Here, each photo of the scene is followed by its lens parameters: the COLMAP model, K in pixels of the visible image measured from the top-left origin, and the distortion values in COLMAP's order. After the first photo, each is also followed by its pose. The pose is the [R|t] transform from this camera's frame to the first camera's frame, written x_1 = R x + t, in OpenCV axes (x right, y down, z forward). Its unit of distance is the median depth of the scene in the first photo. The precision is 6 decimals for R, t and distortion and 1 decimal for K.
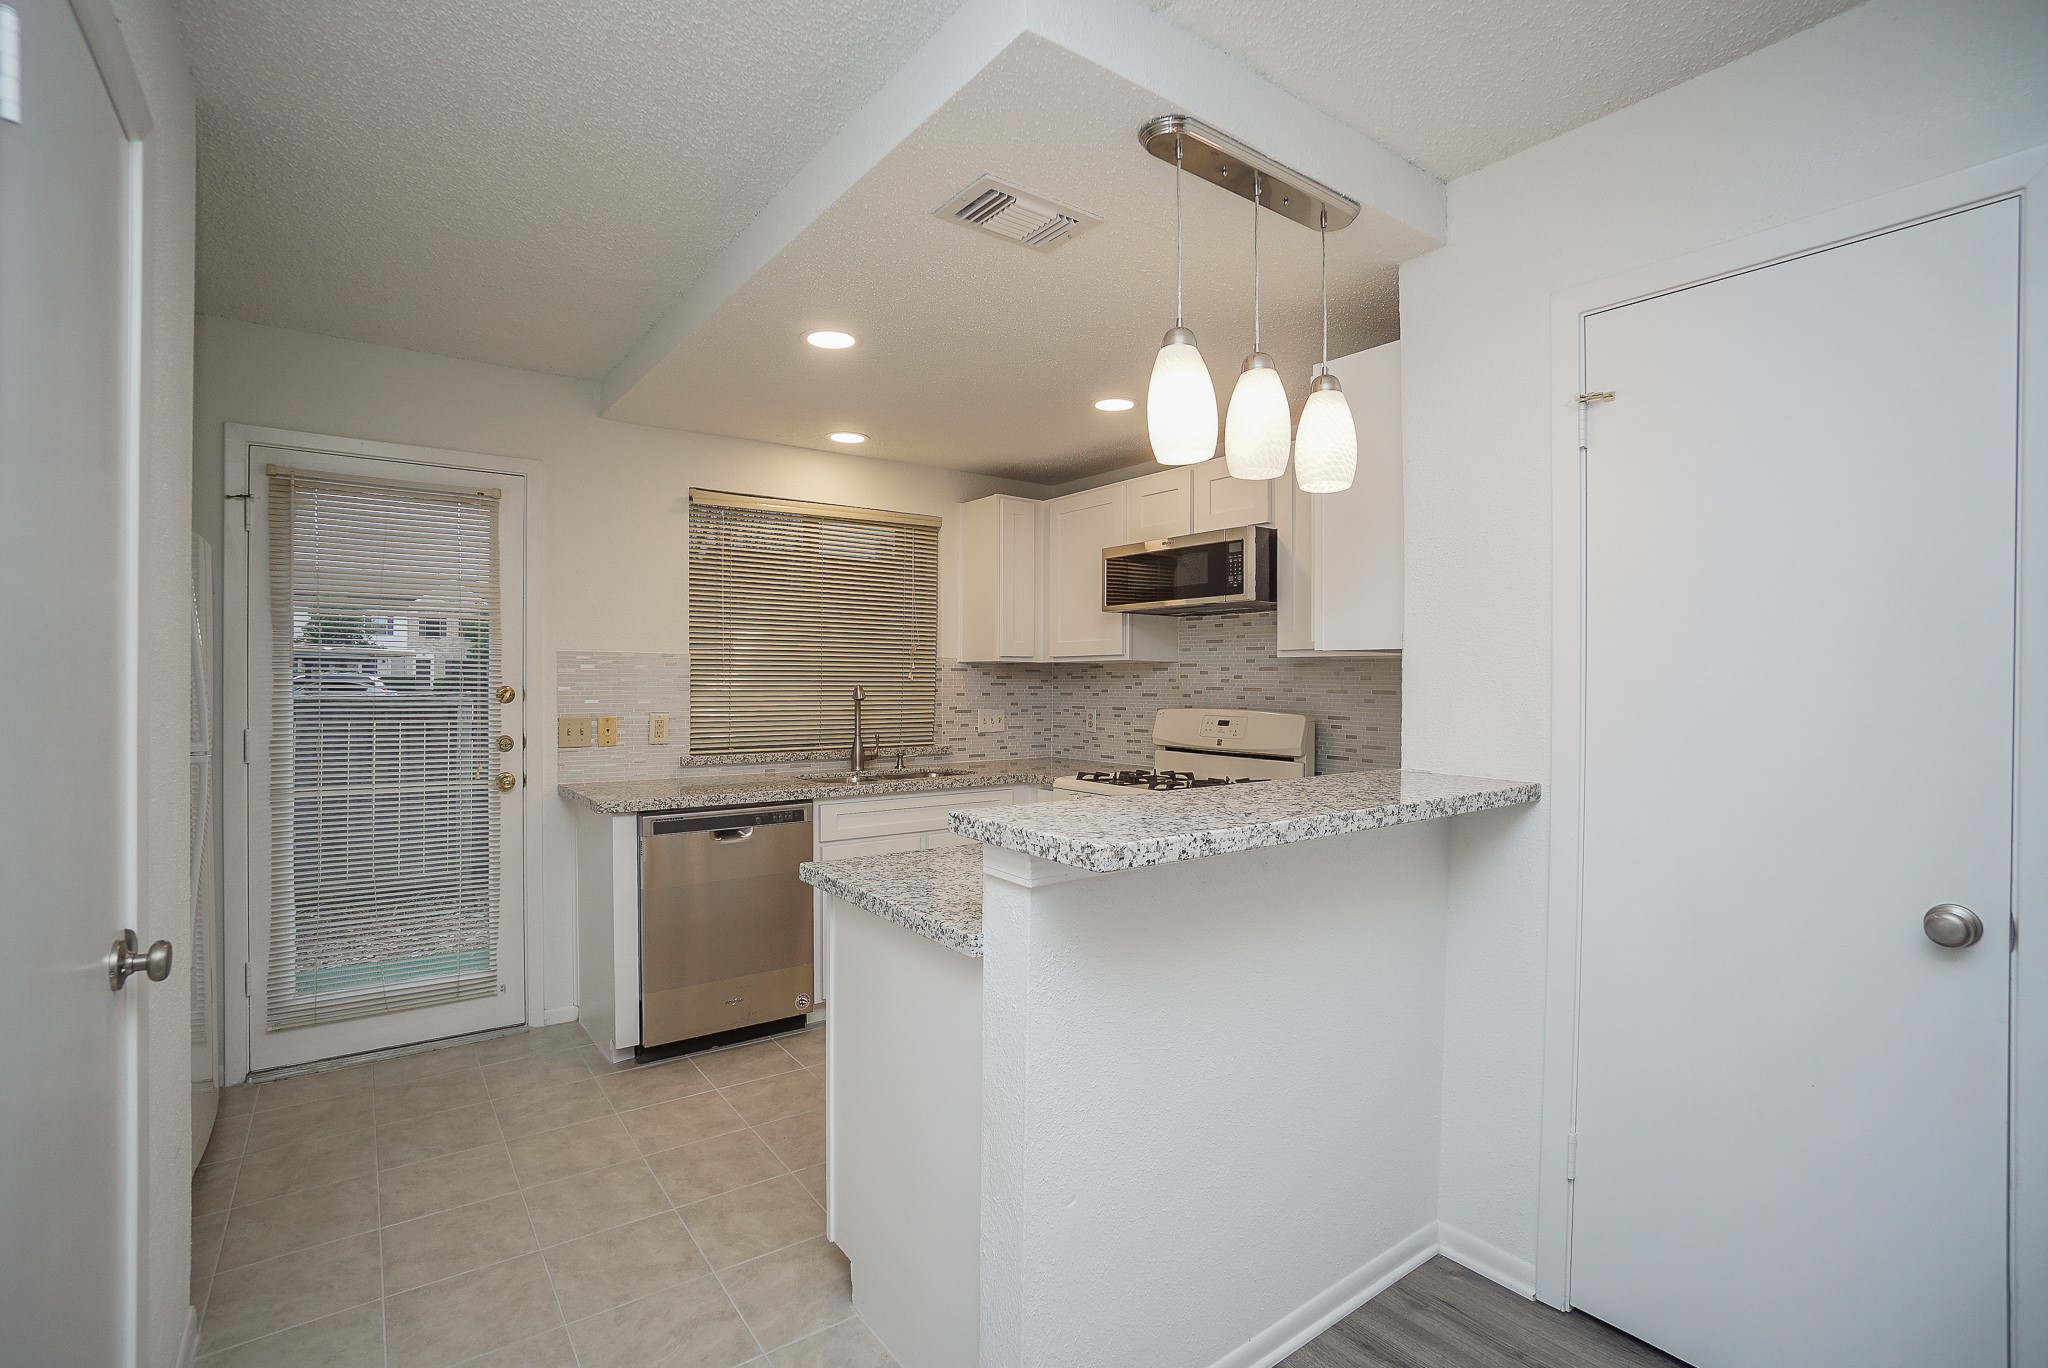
lens RADIAL K [[948.1, 0, 1010.4], [0, 948.1, 681.5], [0, 0, 1]] dist [-0.056602, 0.025582]
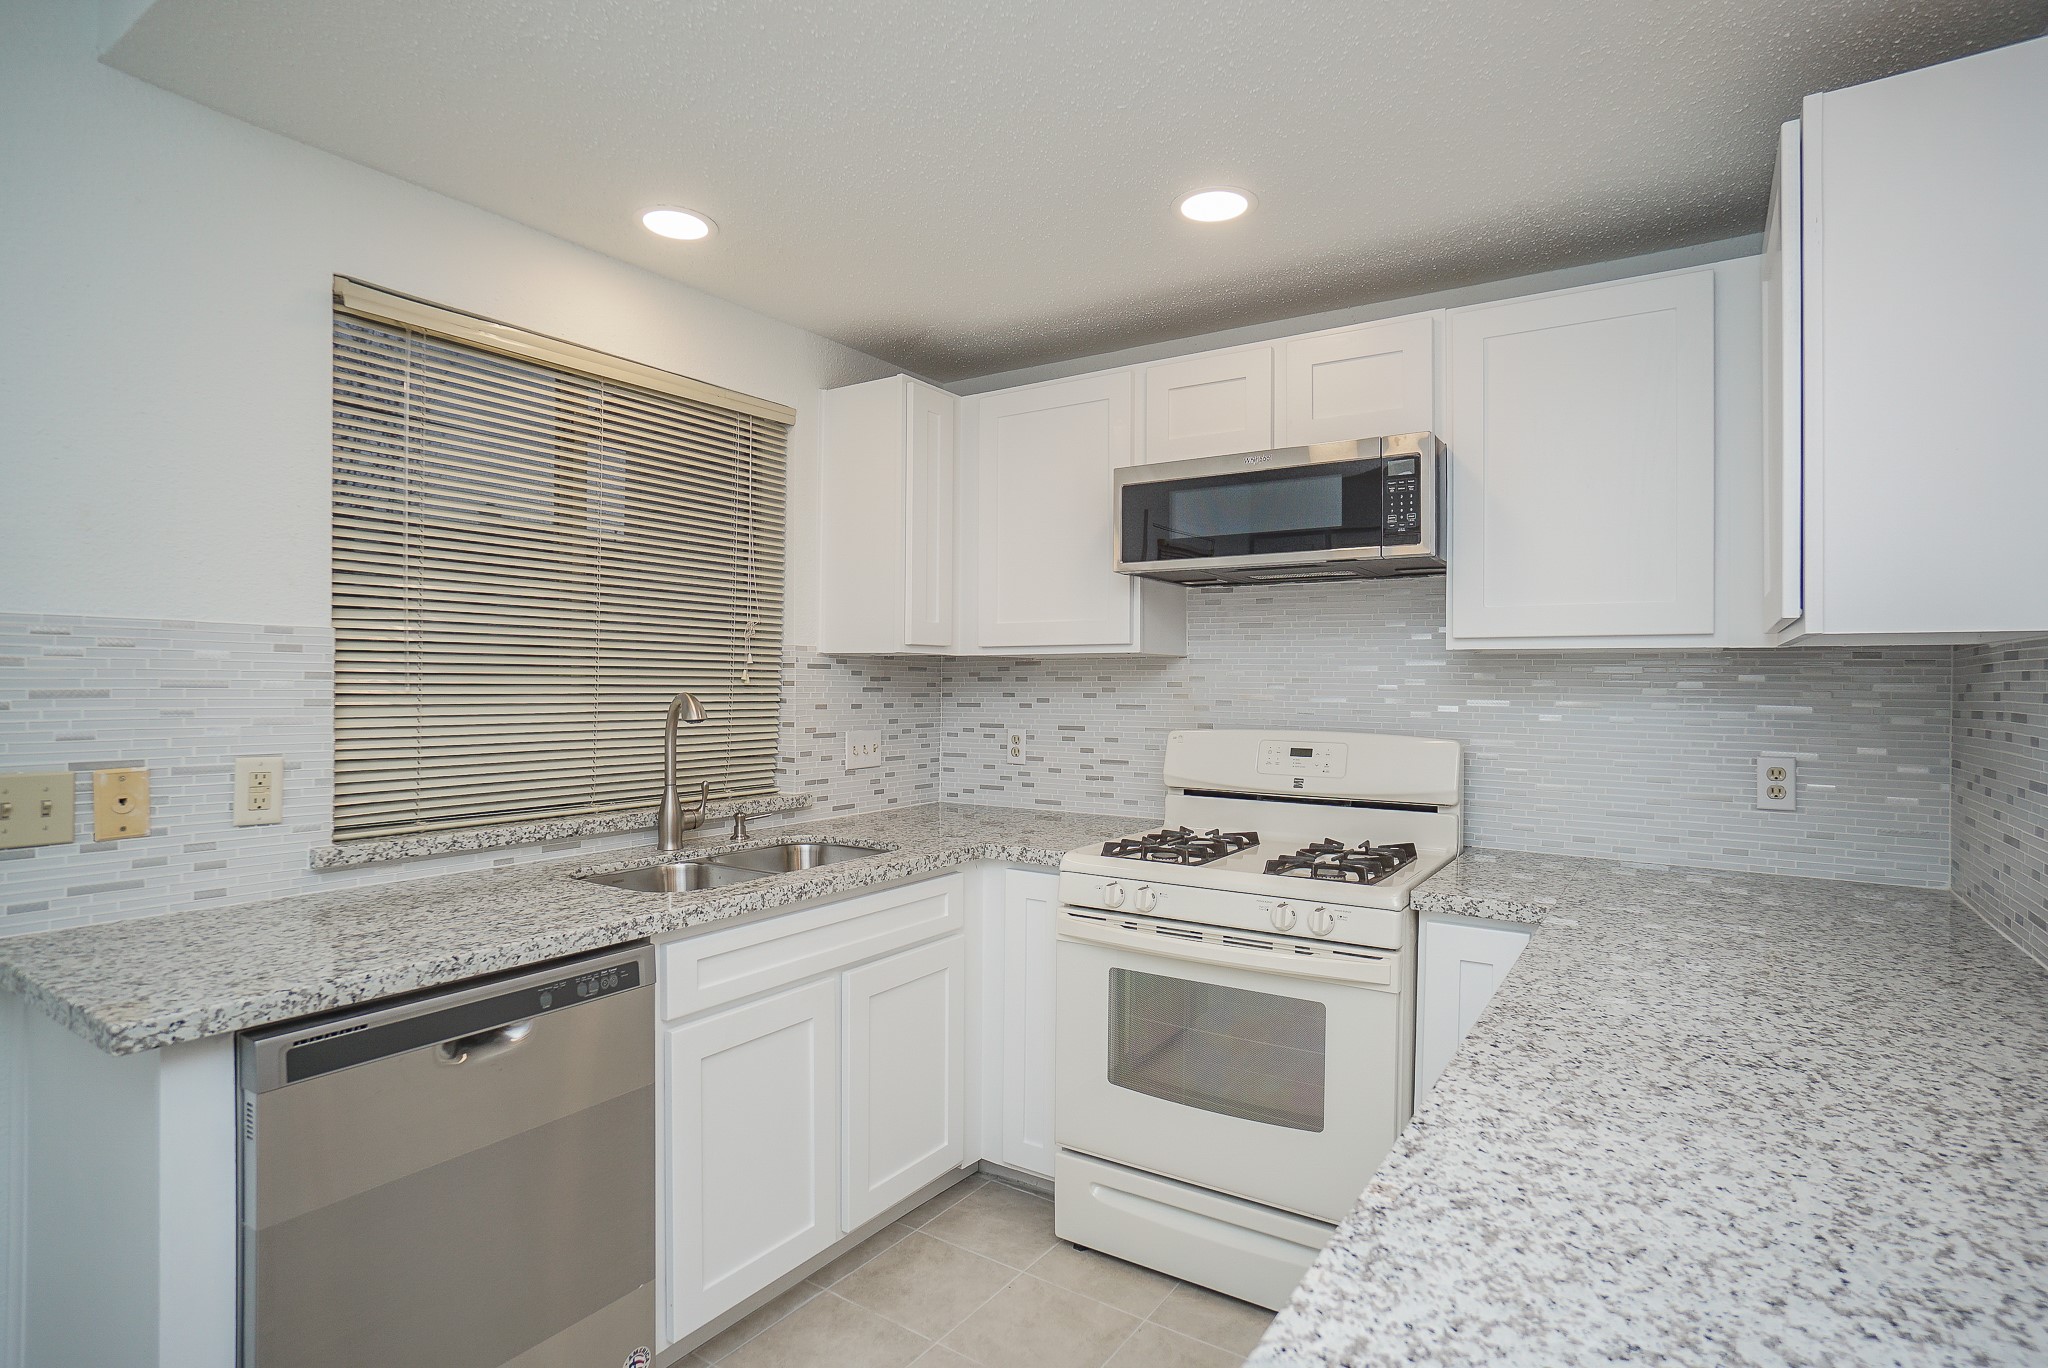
lens RADIAL K [[1047.4, 0, 1019.4], [0, 1047.4, 677.9], [0, 0, 1]] dist [-0.048390, 0.020935]
pose [[0.939480, 0.003728, 0.342582, -0.188464], [-0.002581, 0.999989, -0.003804, -0.003144], [-0.342593, 0.002690, 0.939480, 0.389424]]
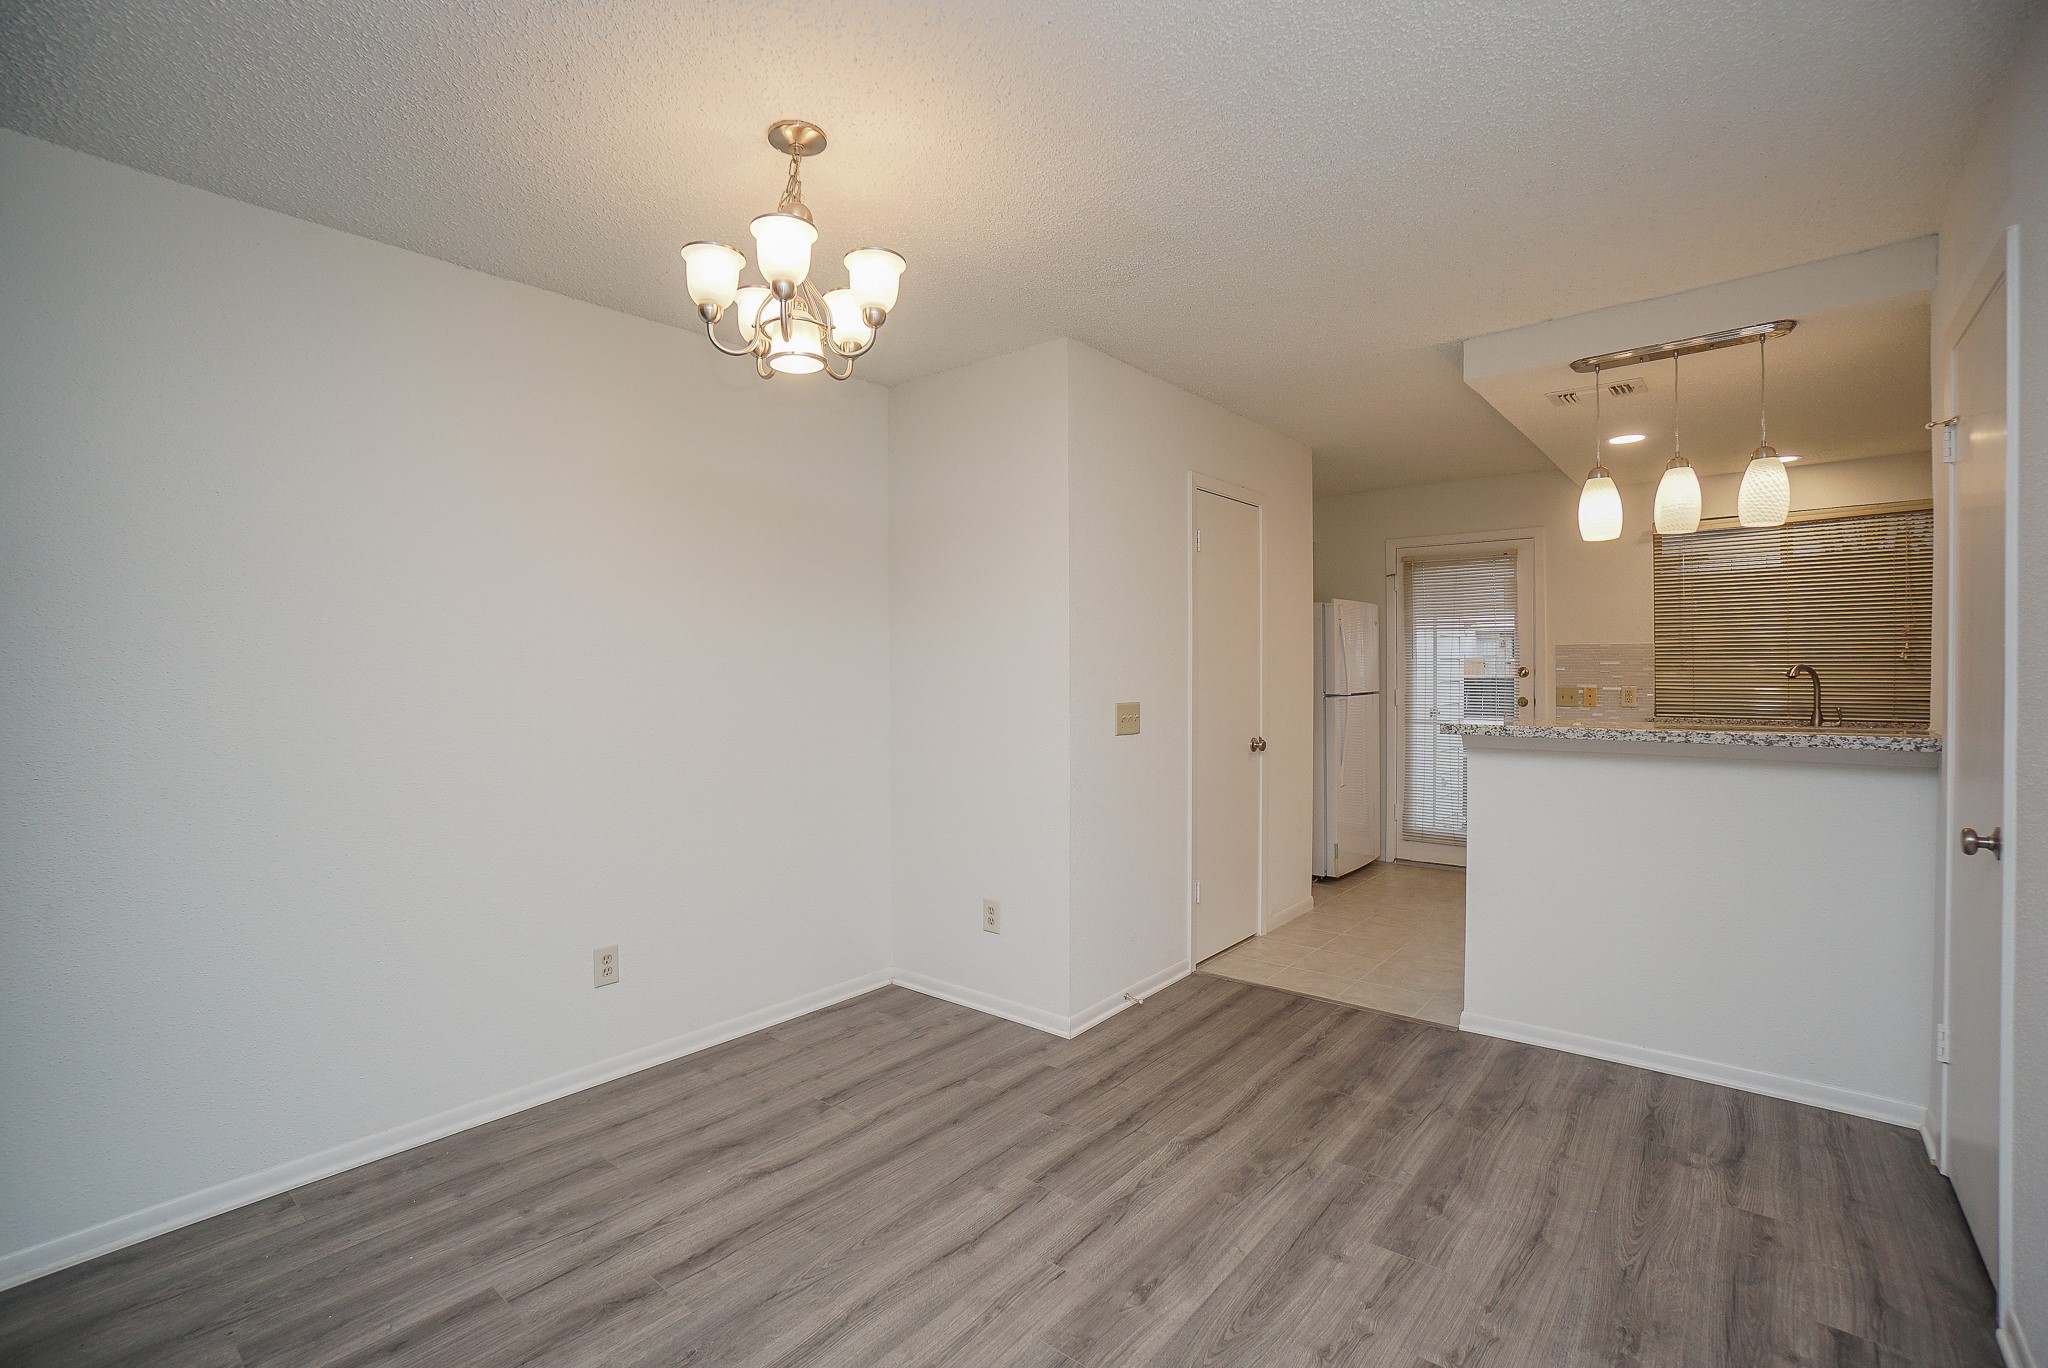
lens RADIAL K [[948.1, 0, 1010.4], [0, 948.1, 681.5], [0, 0, 1]] dist [-0.056602, 0.025582]
pose [[0.245477, 0.008128, -0.969368, 0.729398], [0.005819, 0.999934, 0.009858, 0.007591], [0.969385, -0.008060, 0.245414, -0.247952]]
